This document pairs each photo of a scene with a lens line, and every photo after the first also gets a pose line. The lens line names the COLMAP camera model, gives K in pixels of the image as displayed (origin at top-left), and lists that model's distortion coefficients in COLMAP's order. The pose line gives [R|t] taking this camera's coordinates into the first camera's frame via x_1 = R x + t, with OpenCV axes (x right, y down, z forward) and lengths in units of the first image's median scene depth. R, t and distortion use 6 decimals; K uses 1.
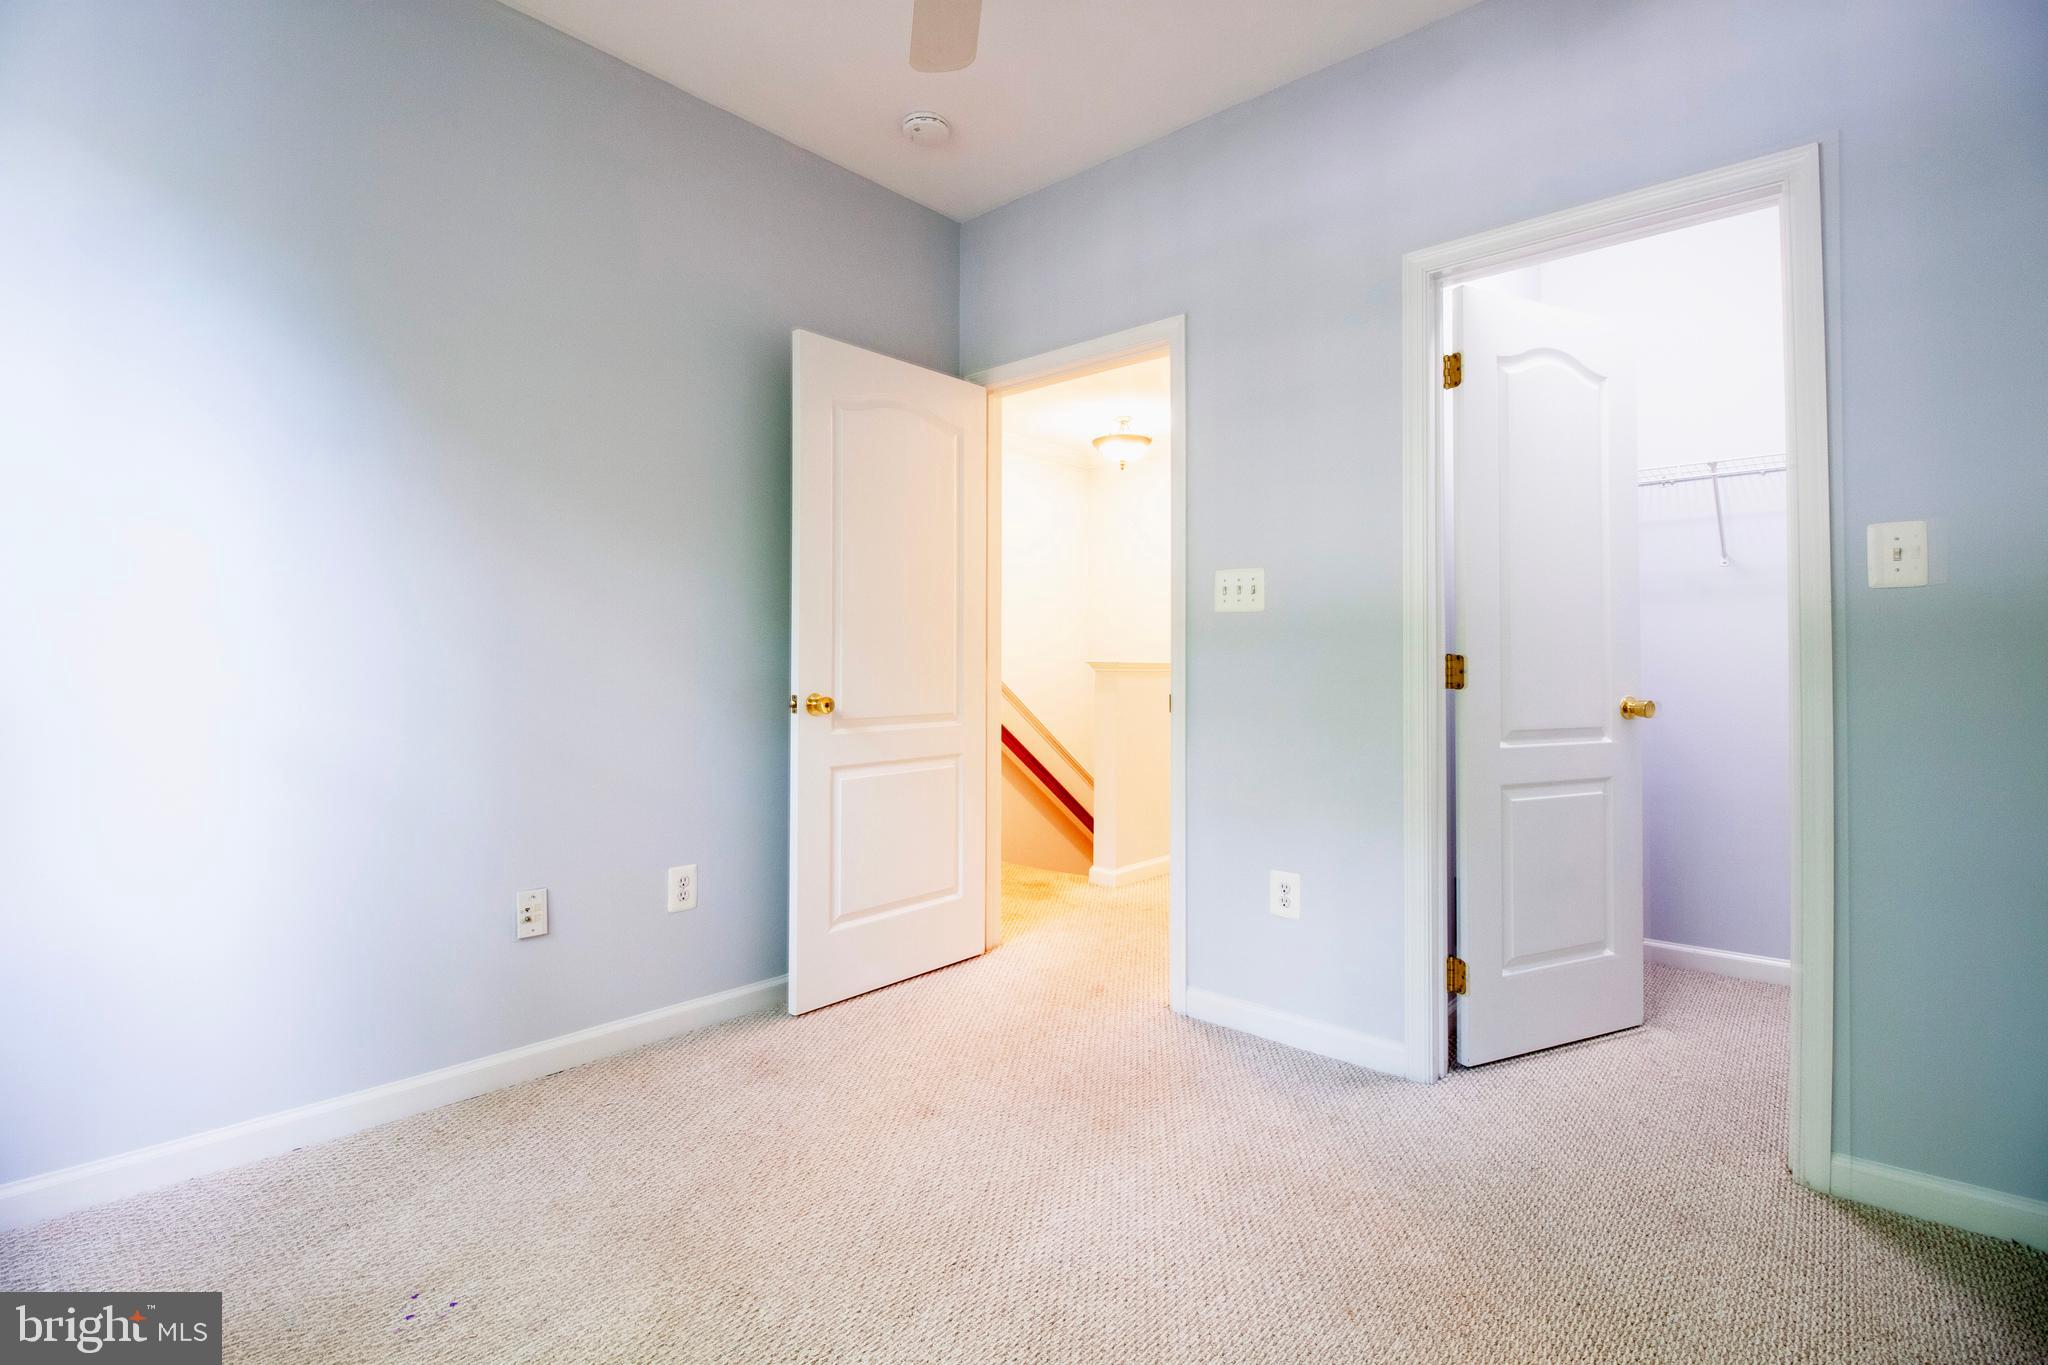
lens RADIAL K [[952.1, 0, 1015.1], [0, 952.1, 671.4], [0, 0, 1]] dist [-0.027414, -0.002121]
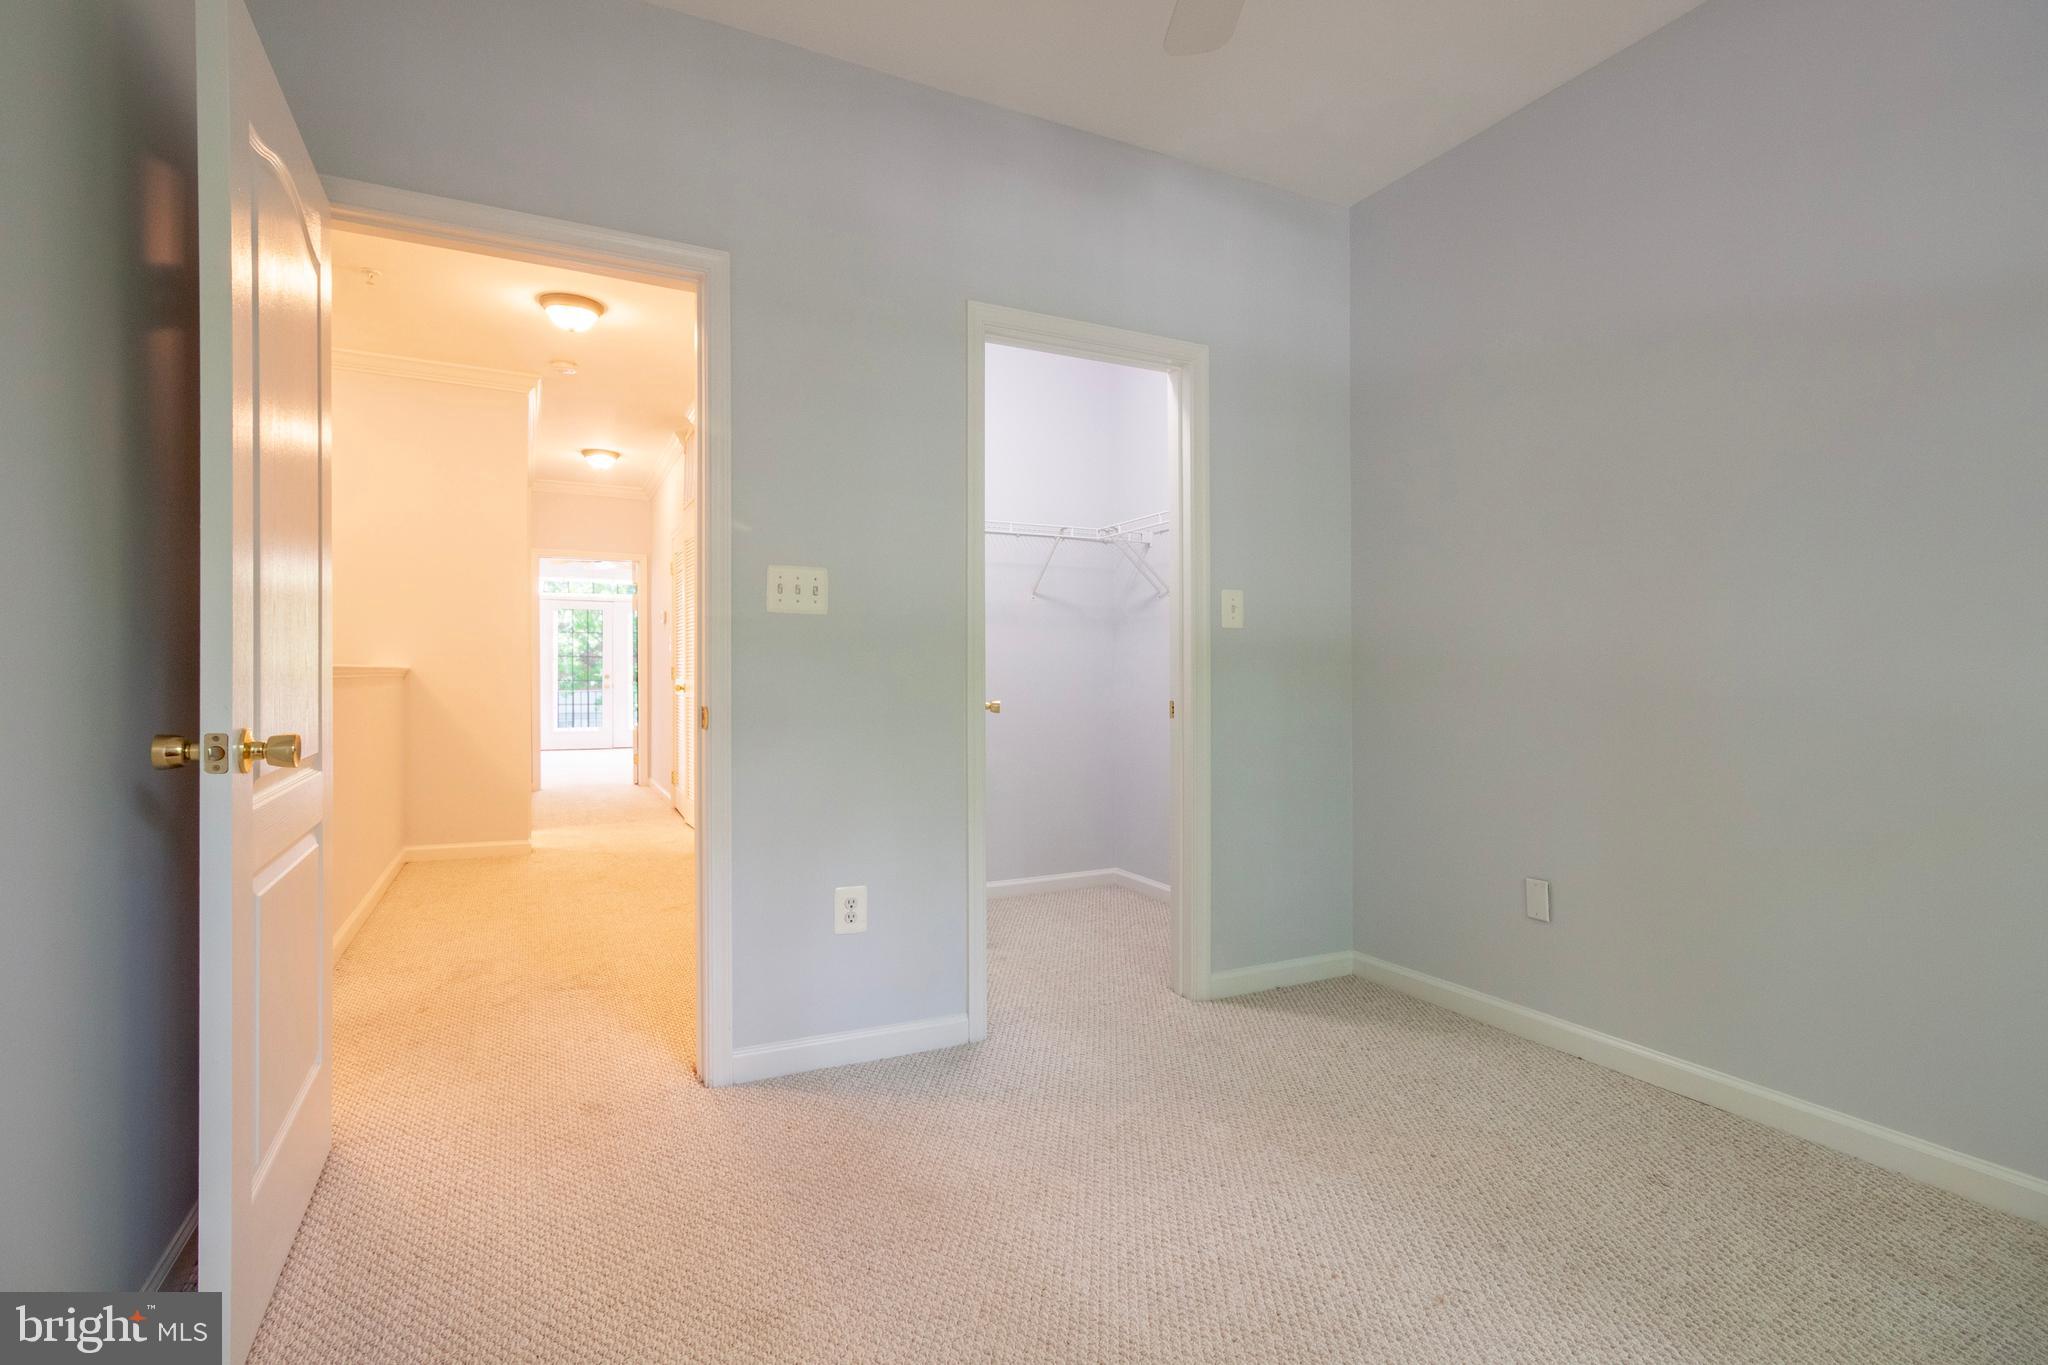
lens RADIAL K [[952.1, 0, 1015.9], [0, 952.1, 688.2], [0, 0, 1]] dist [-0.027414, -0.002121]
pose [[0.374956, -0.012935, 0.926952, -0.544383], [0.000748, 0.999907, 0.013651, -0.003730], [-0.927042, -0.004425, 0.374931, 0.479184]]
